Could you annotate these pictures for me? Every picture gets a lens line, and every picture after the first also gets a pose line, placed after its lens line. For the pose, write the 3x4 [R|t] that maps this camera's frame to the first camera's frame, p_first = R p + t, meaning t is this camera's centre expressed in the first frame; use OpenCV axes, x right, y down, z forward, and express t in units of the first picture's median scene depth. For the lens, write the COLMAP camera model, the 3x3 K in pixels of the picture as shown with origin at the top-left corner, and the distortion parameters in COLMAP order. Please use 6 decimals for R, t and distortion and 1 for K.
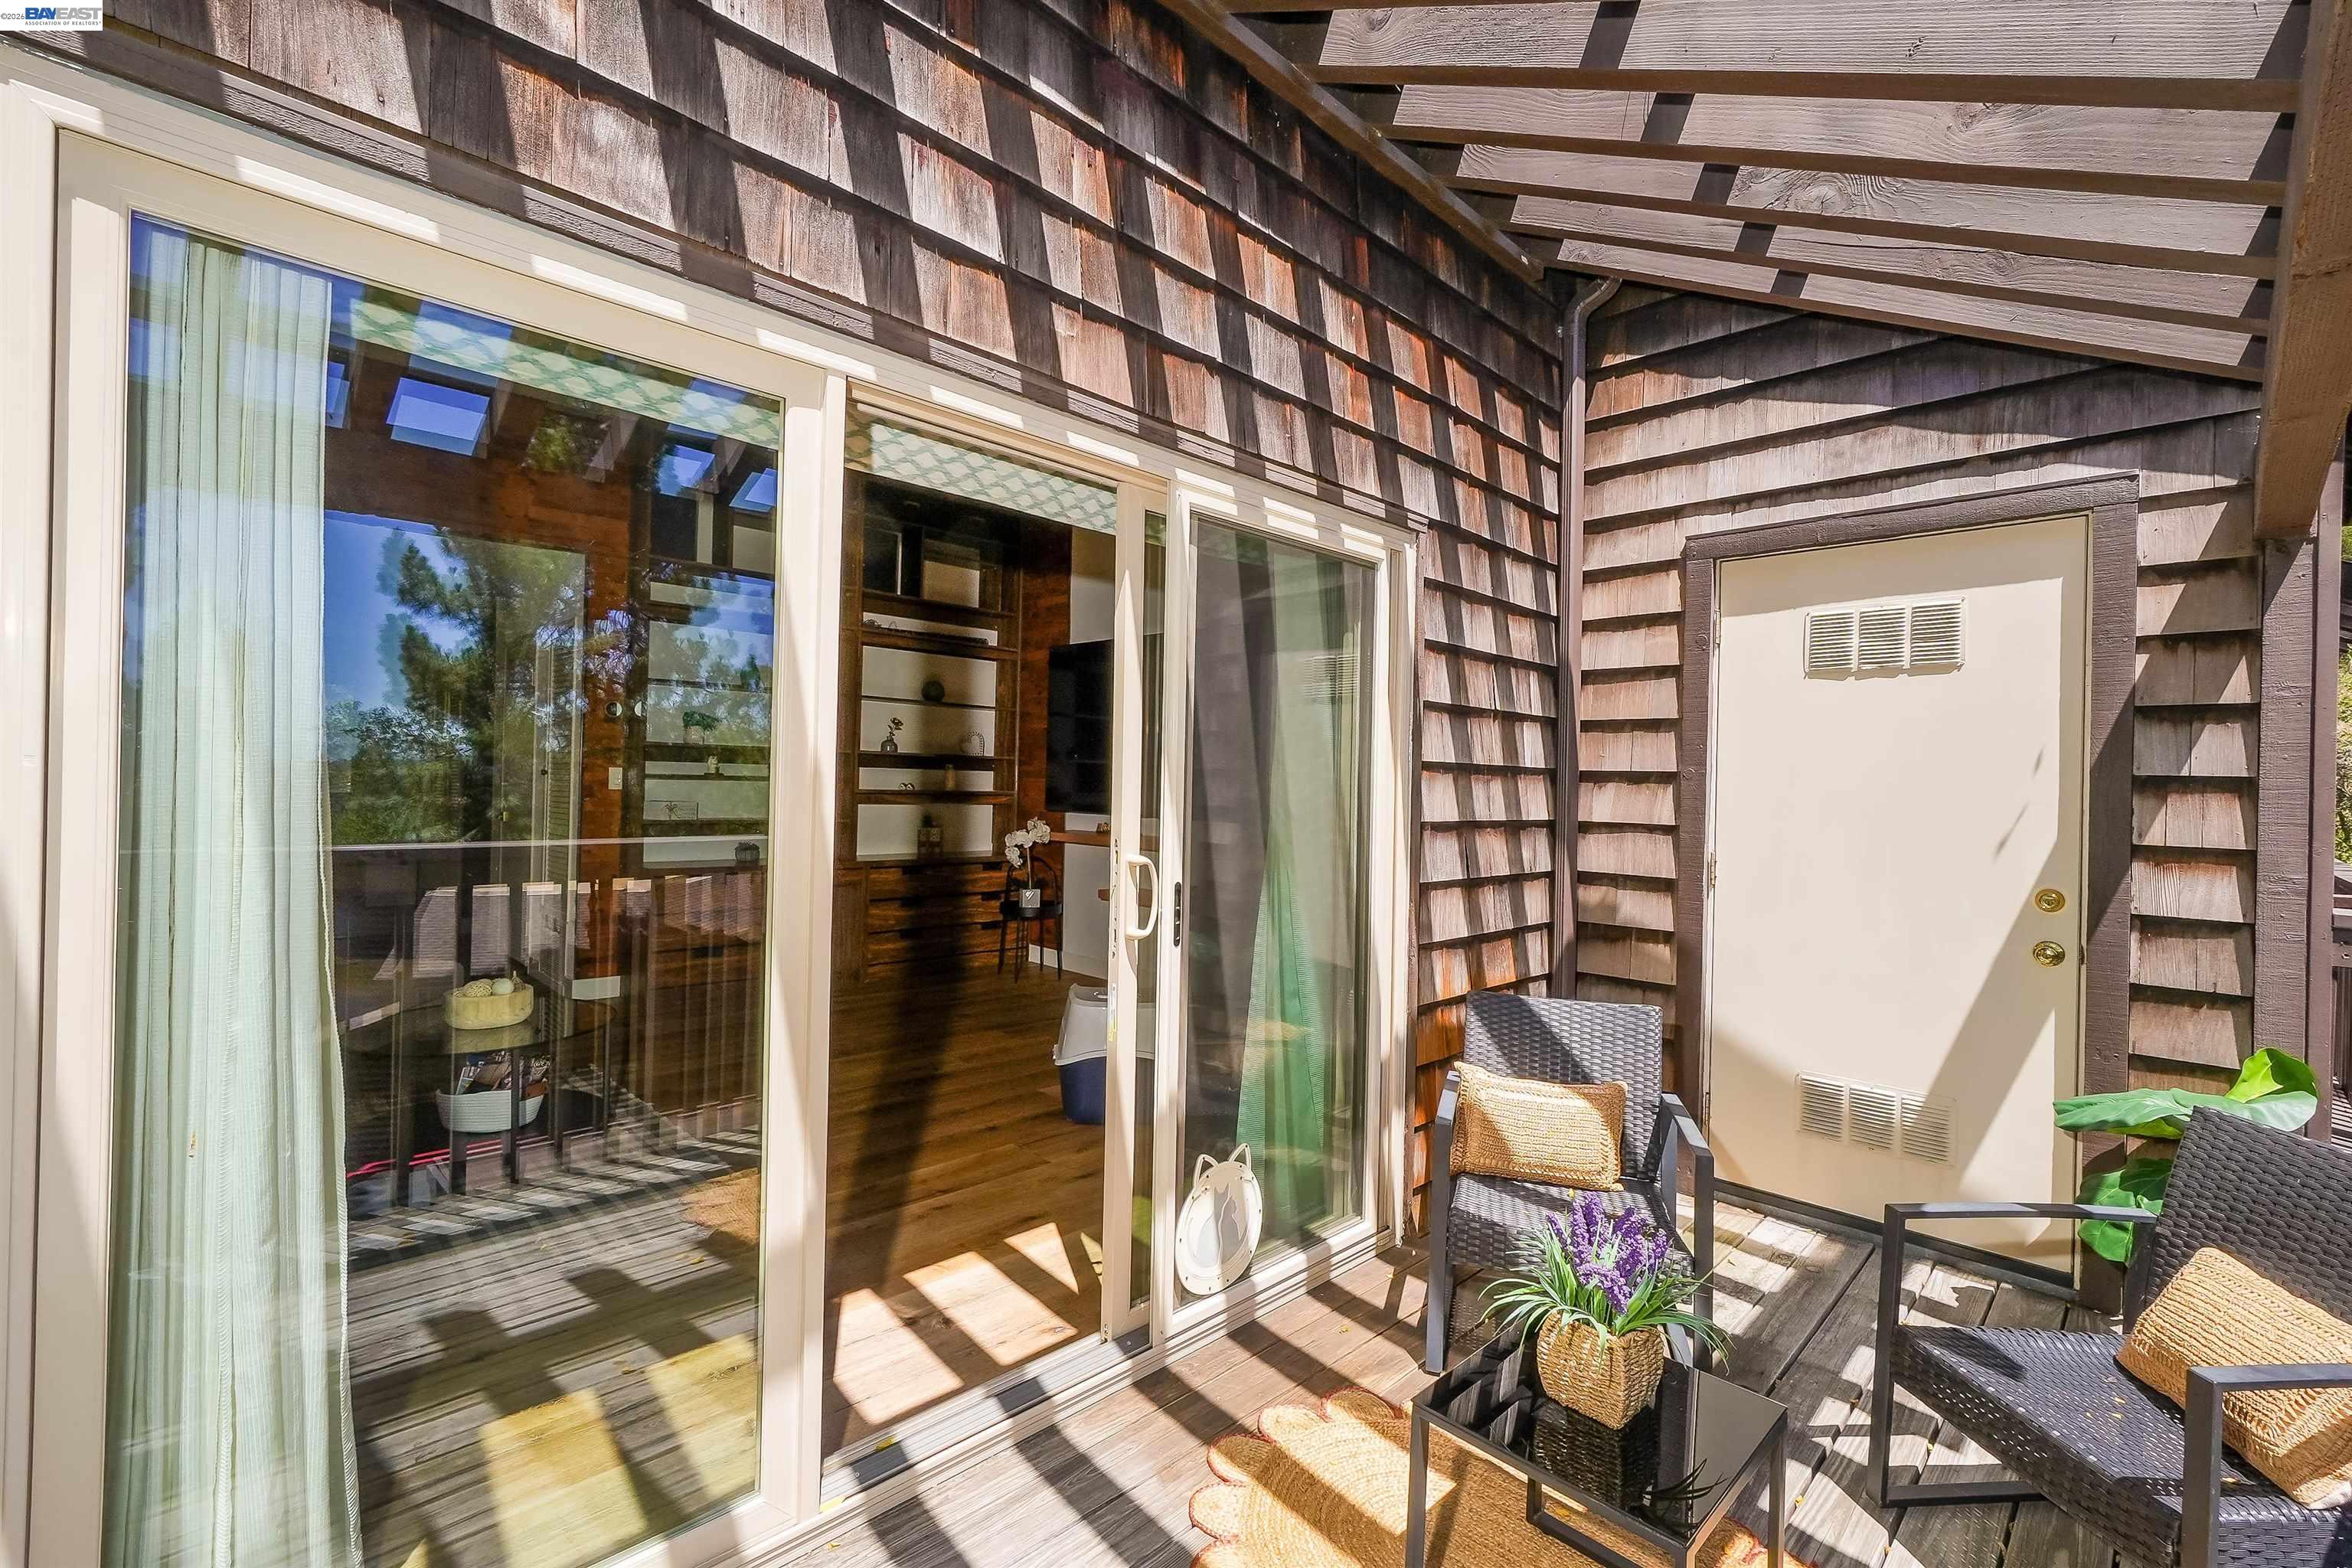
lens RADIAL K [[1001.3, 0, 1176.3], [0, 1001.3, 779.2], [0, 0, 1]] dist [-0.001064, -0.000035]
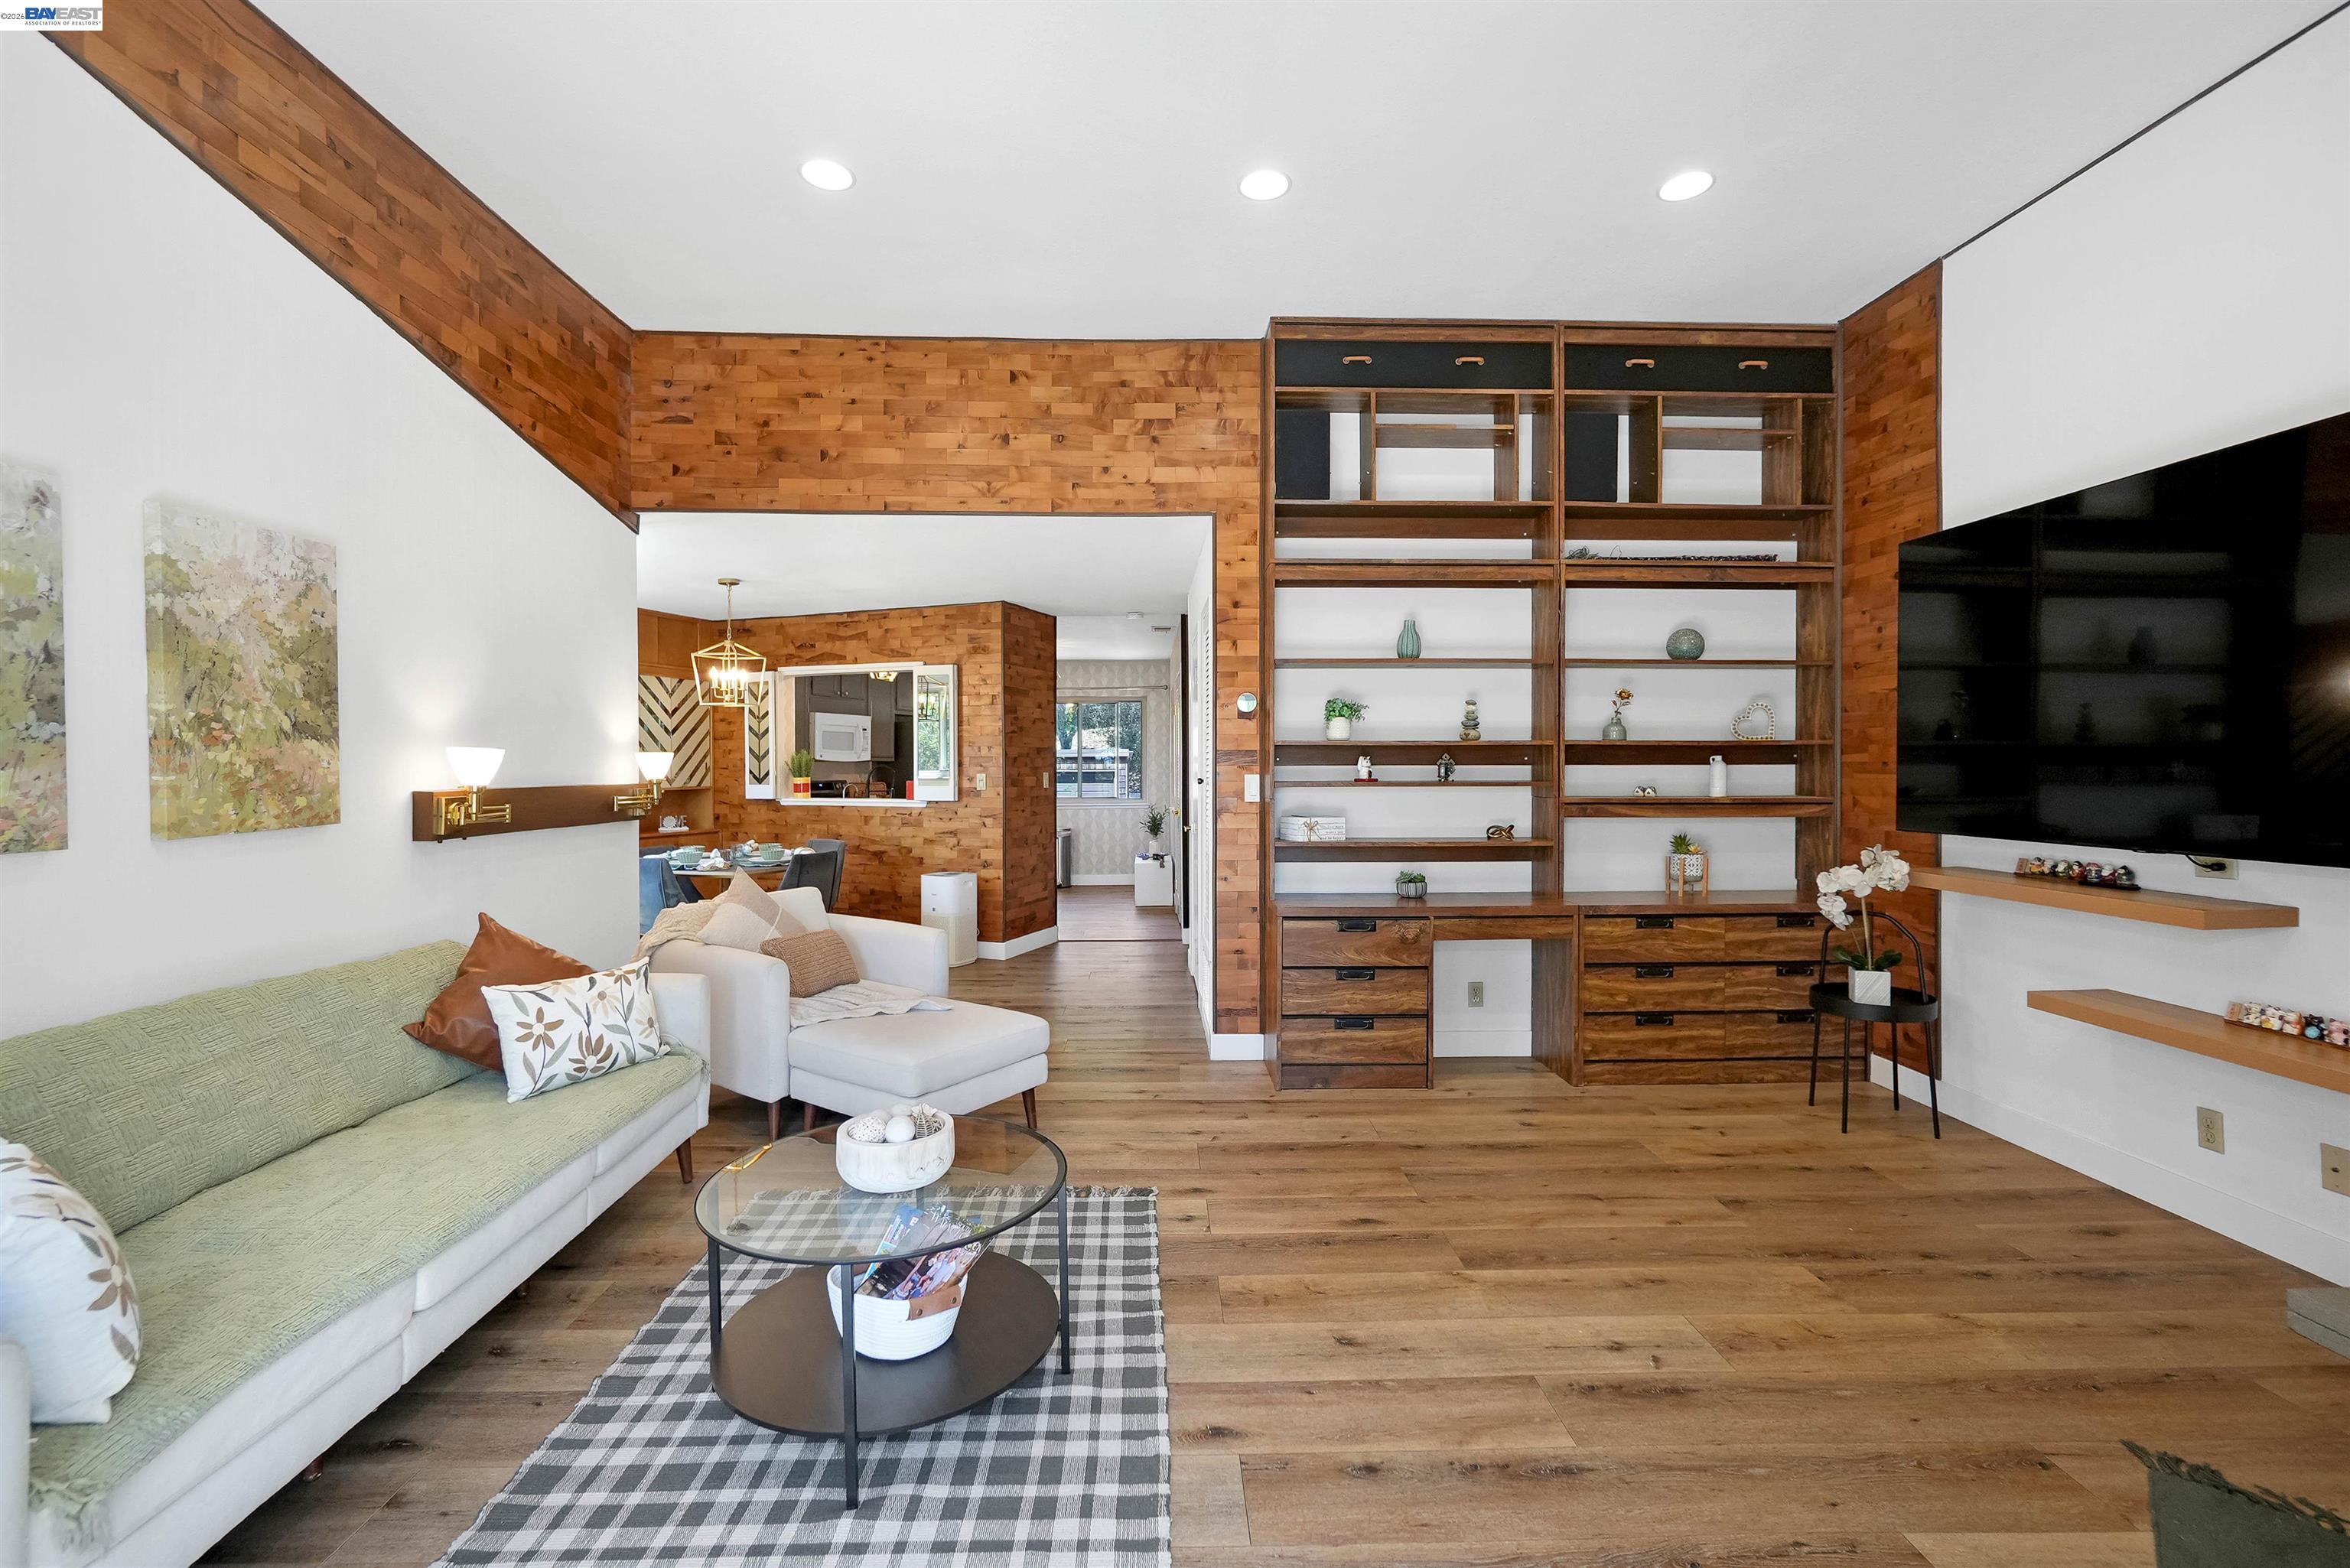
lens RADIAL K [[1015.7, 0, 1188.4], [0, 1015.7, 777.1], [0, 0, 1]] dist [-0.001220, 0.000140]
pose [[0.744759, -0.021851, -0.666976, -0.047080], [0.022078, 0.999723, -0.008100, -0.003595], [0.666968, -0.008693, 0.745036, 0.311623]]
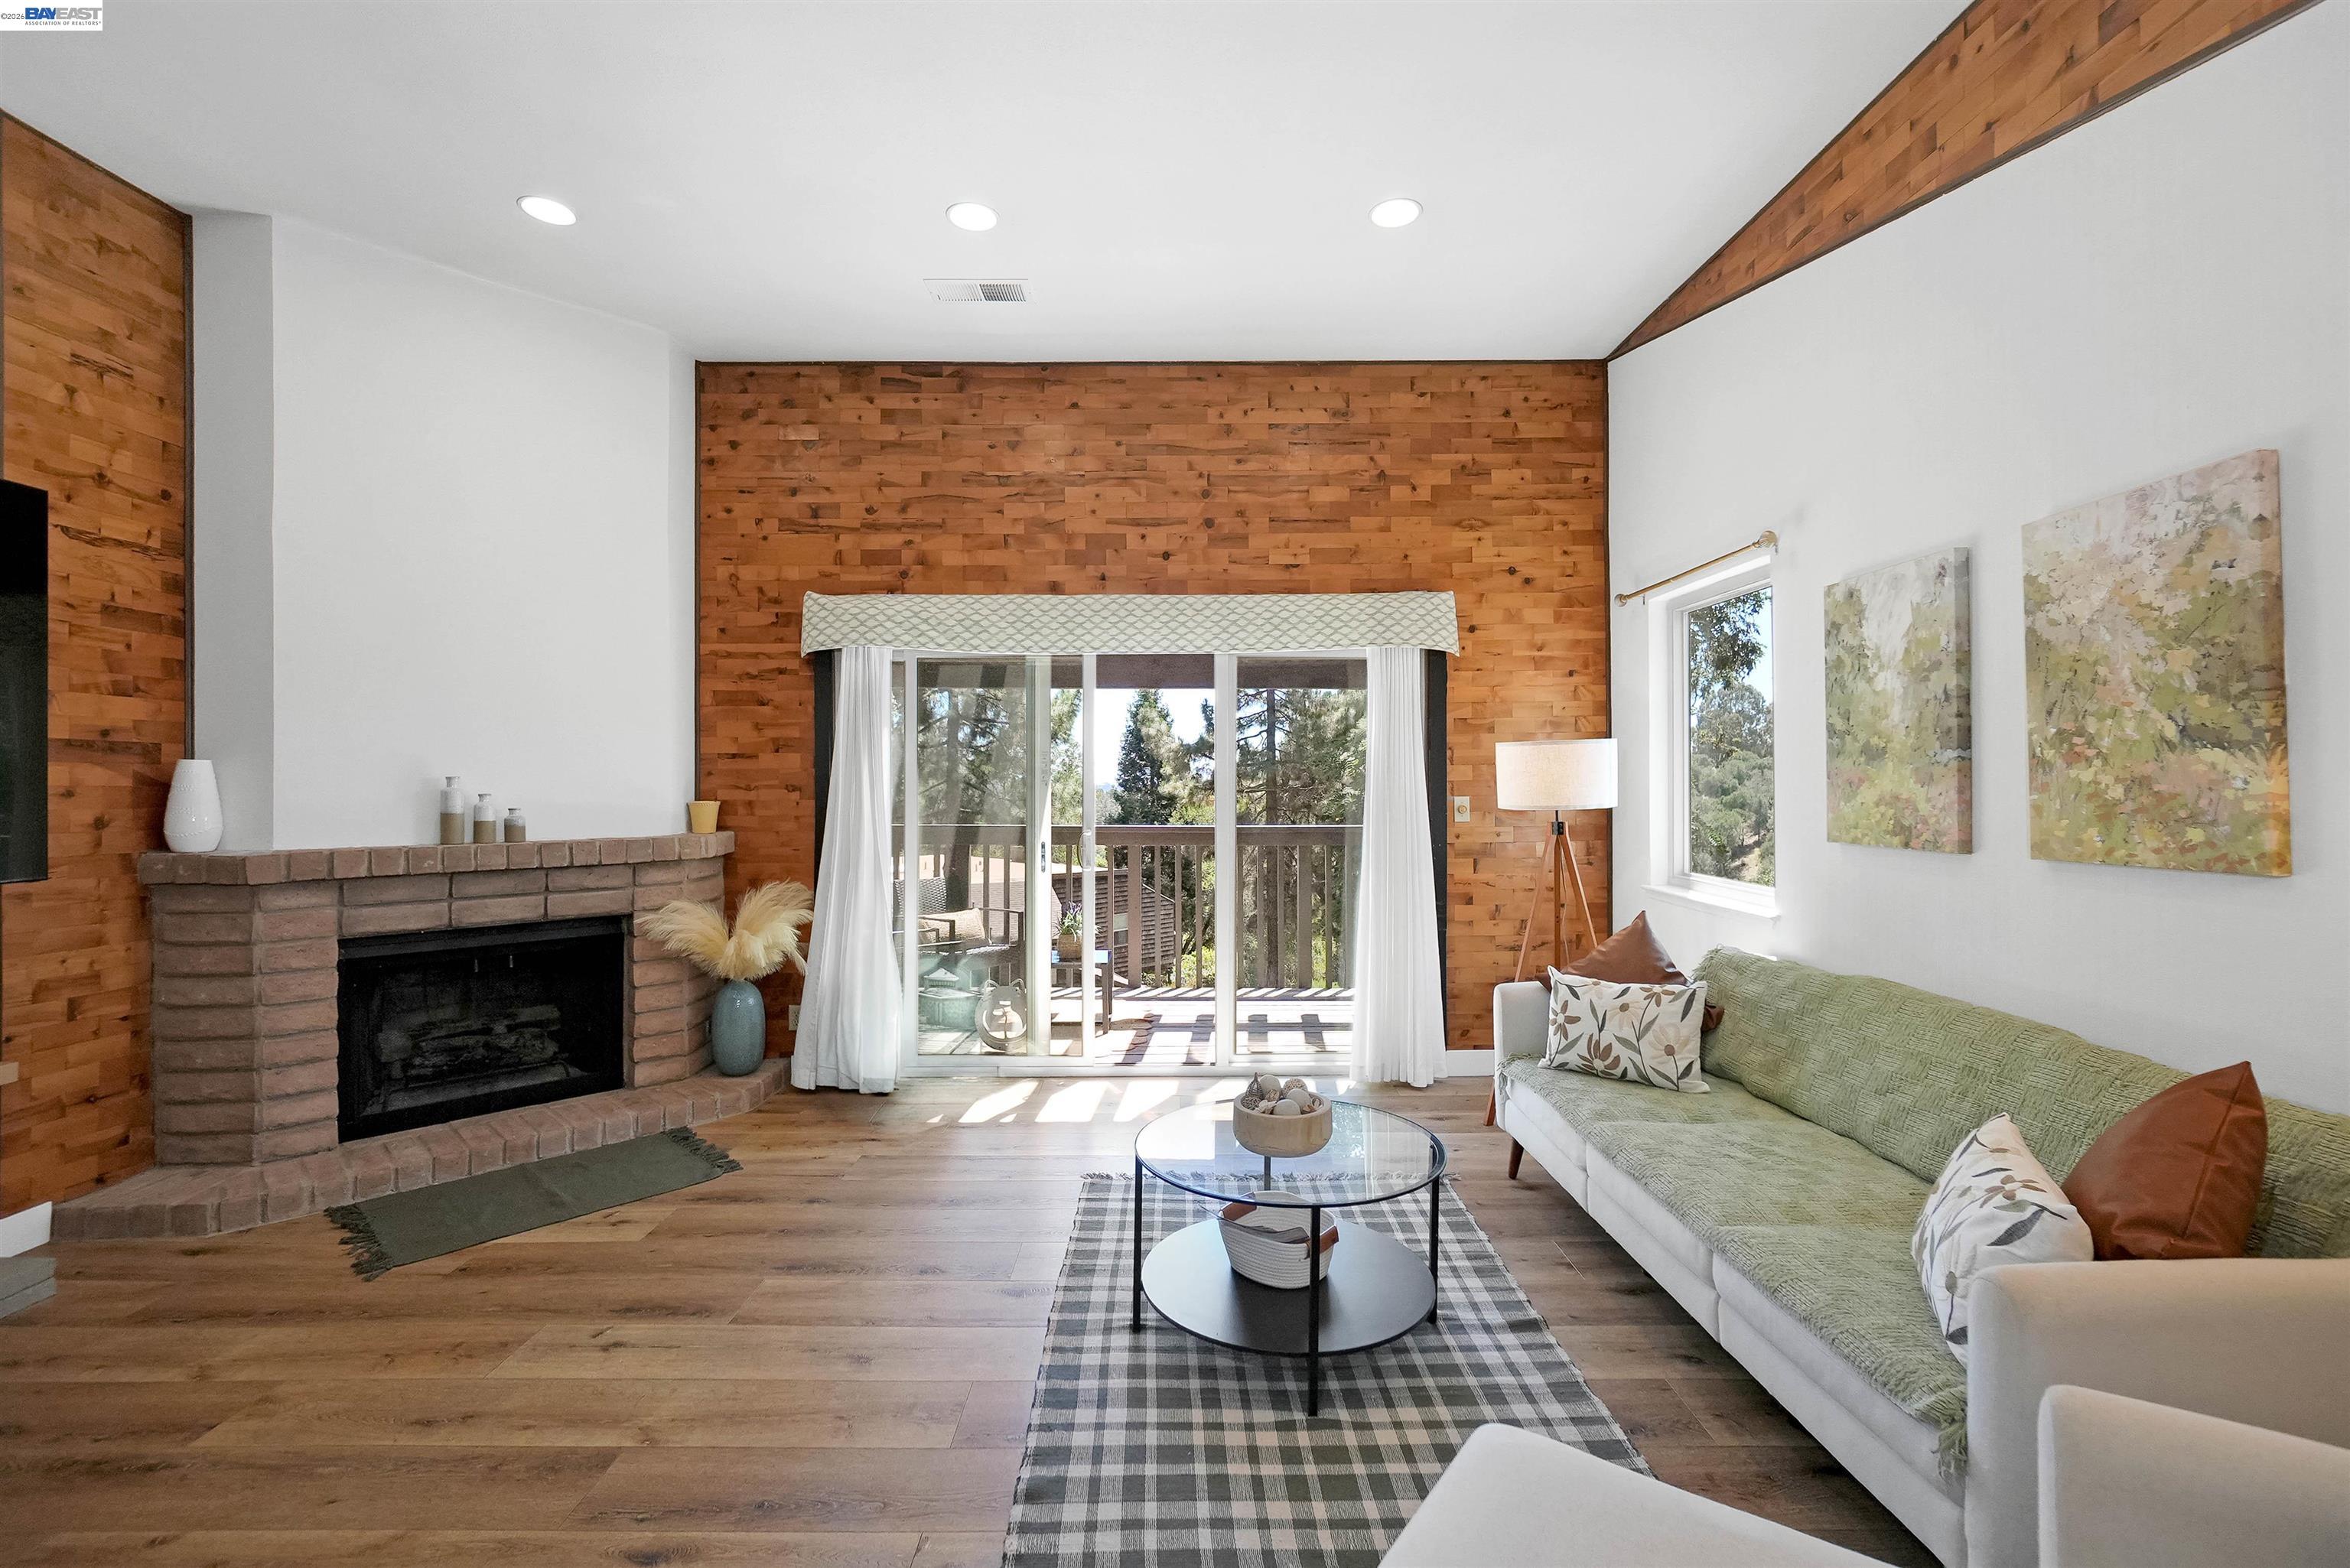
lens RADIAL K [[1015.7, 0, 1167.2], [0, 1015.7, 778.9], [0, 0, 1]] dist [-0.001220, 0.000140]
pose [[-0.717932, -0.024288, 0.695689, -0.650809], [-0.016693, 0.999704, 0.017675, -0.024080], [-0.695913, 0.001076, -0.718125, 0.868066]]
